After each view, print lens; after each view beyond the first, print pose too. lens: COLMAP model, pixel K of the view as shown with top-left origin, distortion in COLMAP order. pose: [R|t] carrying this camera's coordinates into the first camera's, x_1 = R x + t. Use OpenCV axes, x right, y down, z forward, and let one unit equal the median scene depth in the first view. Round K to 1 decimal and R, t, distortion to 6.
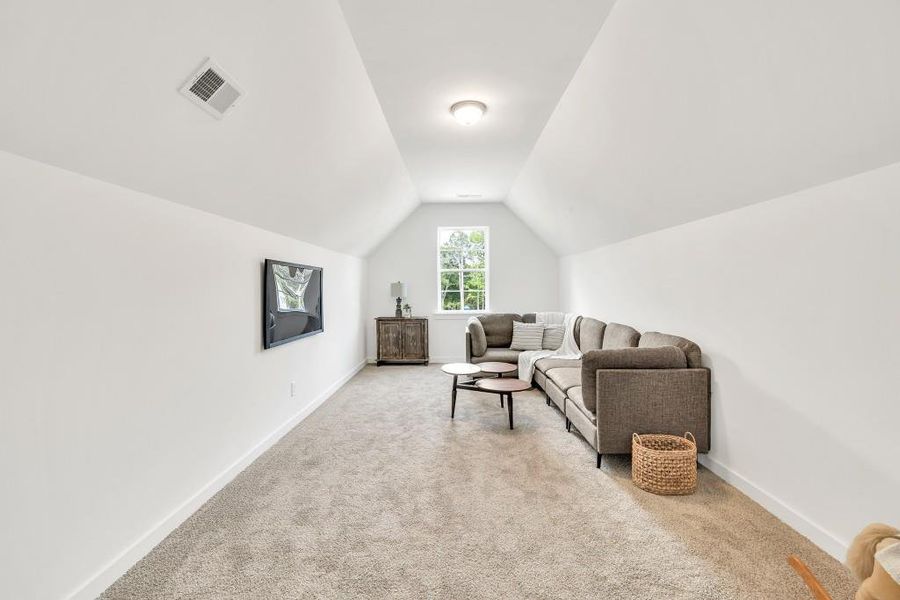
lens RADIAL K [[385.4, 0, 447.7], [0, 385.4, 294.9], [0, 0, 1]] dist [0.001864, -0.000284]
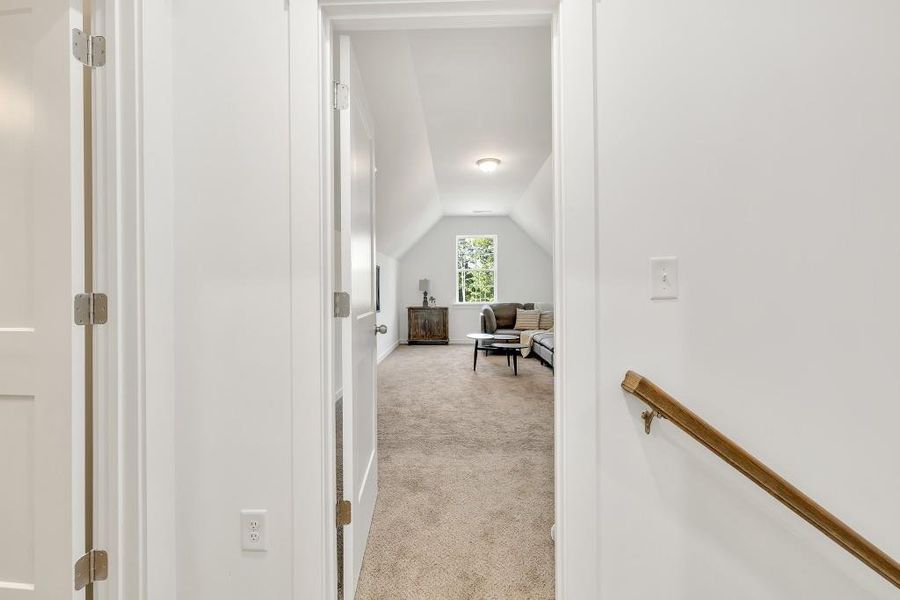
lens RADIAL K [[385.4, 0, 447.6], [0, 385.4, 298.7], [0, 0, 1]] dist [0.001864, -0.000284]
pose [[0.999990, 0.001407, -0.004355, -0.055622], [-0.001405, 0.999999, 0.000587, 0.034476], [0.004356, -0.000581, 0.999990, -0.296212]]
